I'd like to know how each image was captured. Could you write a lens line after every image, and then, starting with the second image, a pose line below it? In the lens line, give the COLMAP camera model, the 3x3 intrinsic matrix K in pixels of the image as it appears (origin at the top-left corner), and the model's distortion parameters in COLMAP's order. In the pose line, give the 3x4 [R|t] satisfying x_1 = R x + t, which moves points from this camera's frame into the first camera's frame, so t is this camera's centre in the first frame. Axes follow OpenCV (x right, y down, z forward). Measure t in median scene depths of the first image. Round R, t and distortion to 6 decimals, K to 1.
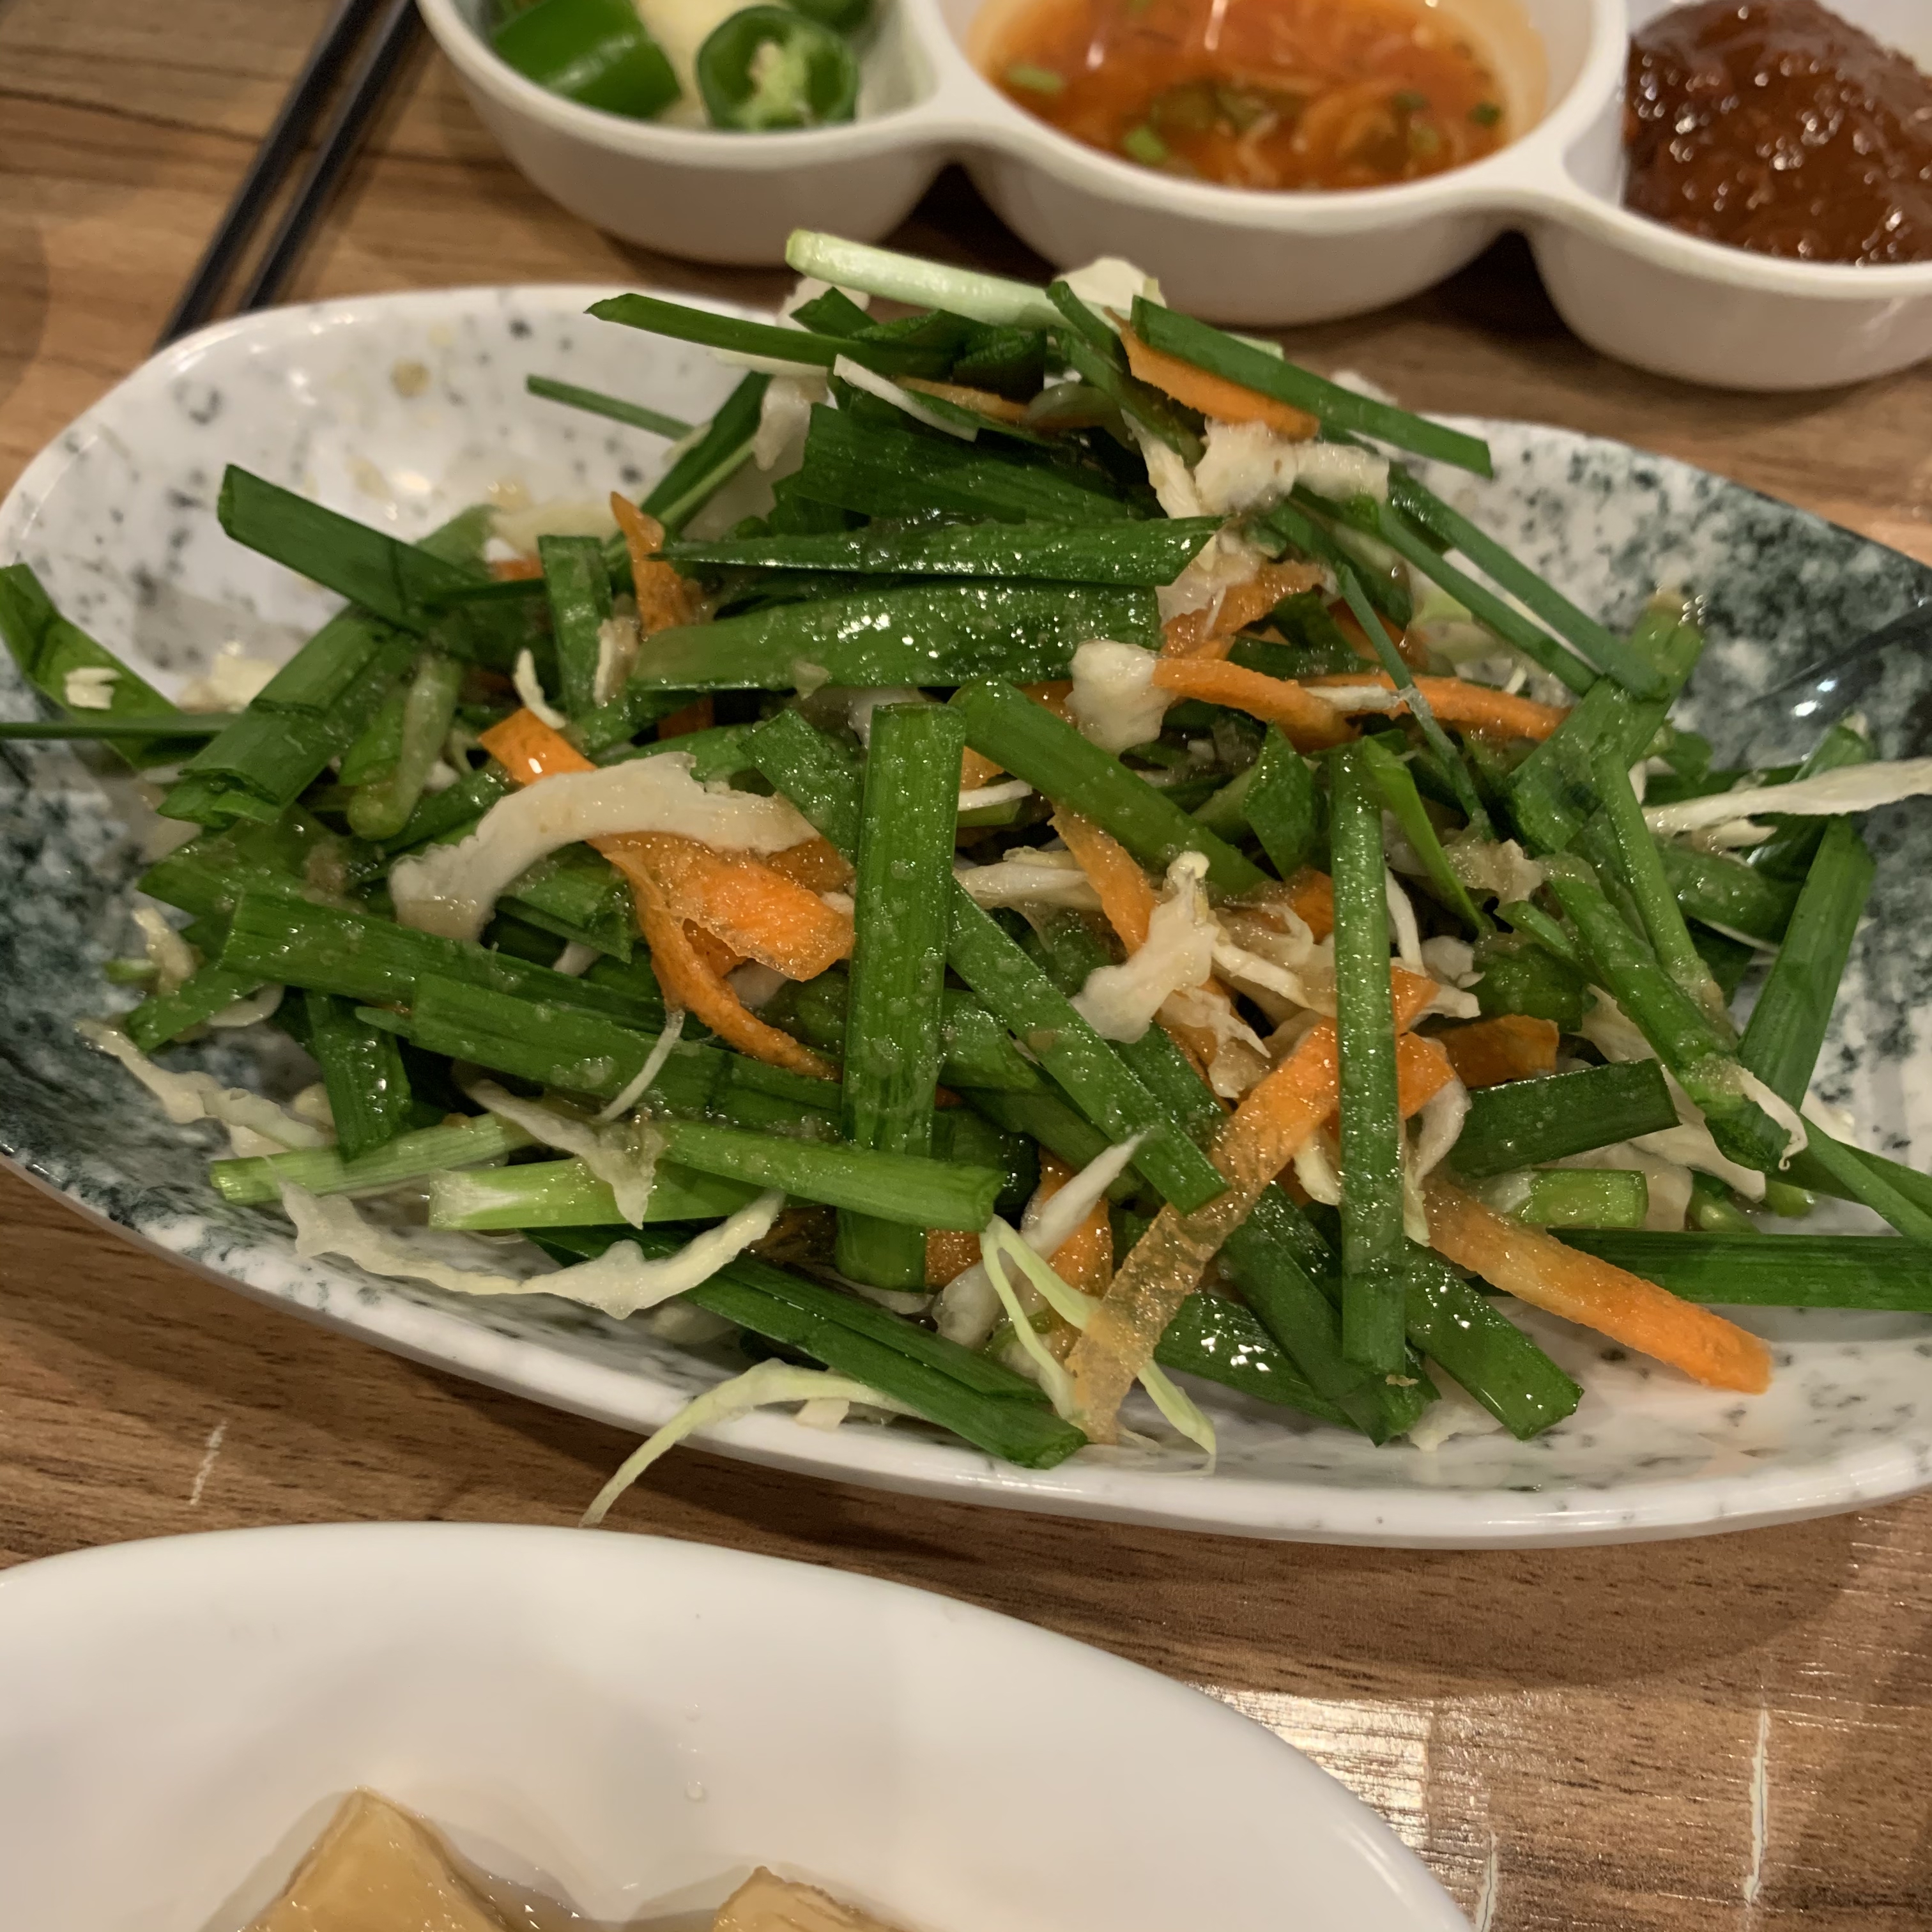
lens RADIAL K [[2045.3, 0, 966.0], [0, 2045.3, 966.0], [0, 0, 1]] dist [0.104361, -0.387190]
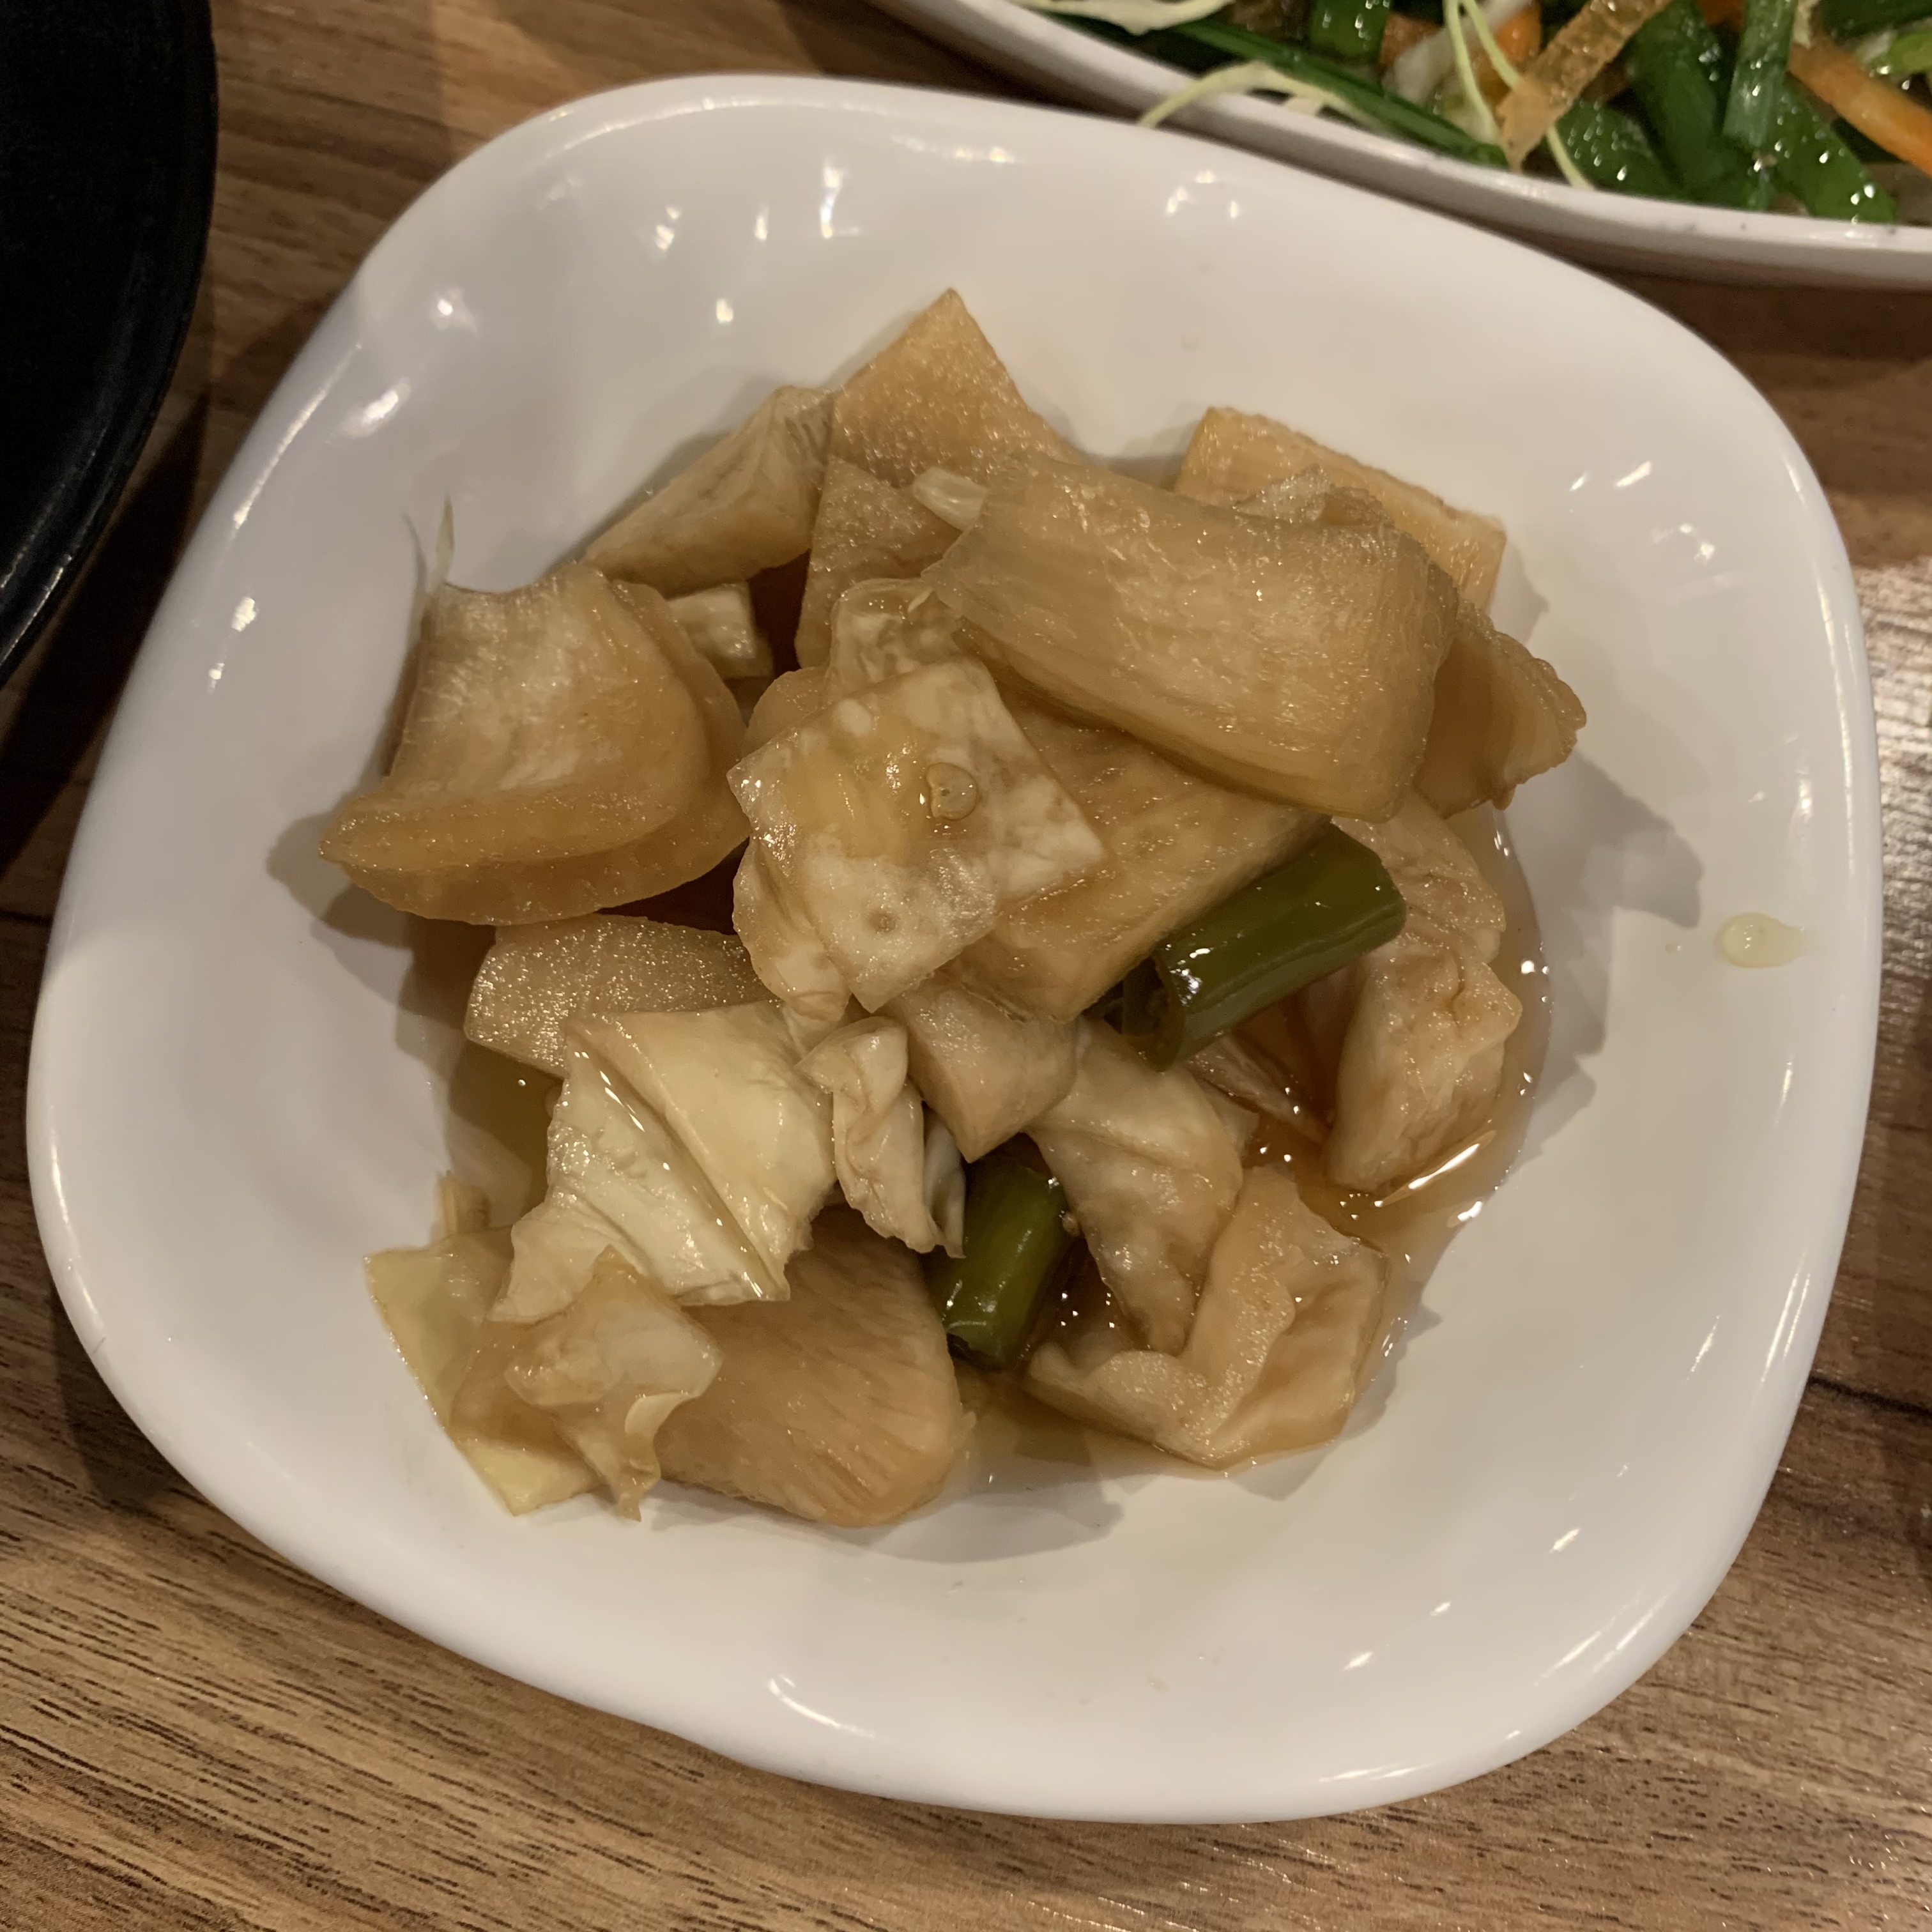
lens RADIAL K [[2101.0, 0, 966.0], [0, 2101.0, 966.0], [0, 0, 1]] dist [-0.007138, -0.031287]
pose [[0.990496, 0.136285, -0.018530, -0.168511], [-0.129690, 0.970318, 0.204114, 0.468519], [0.045798, -0.199771, 0.978772, -0.335040]]
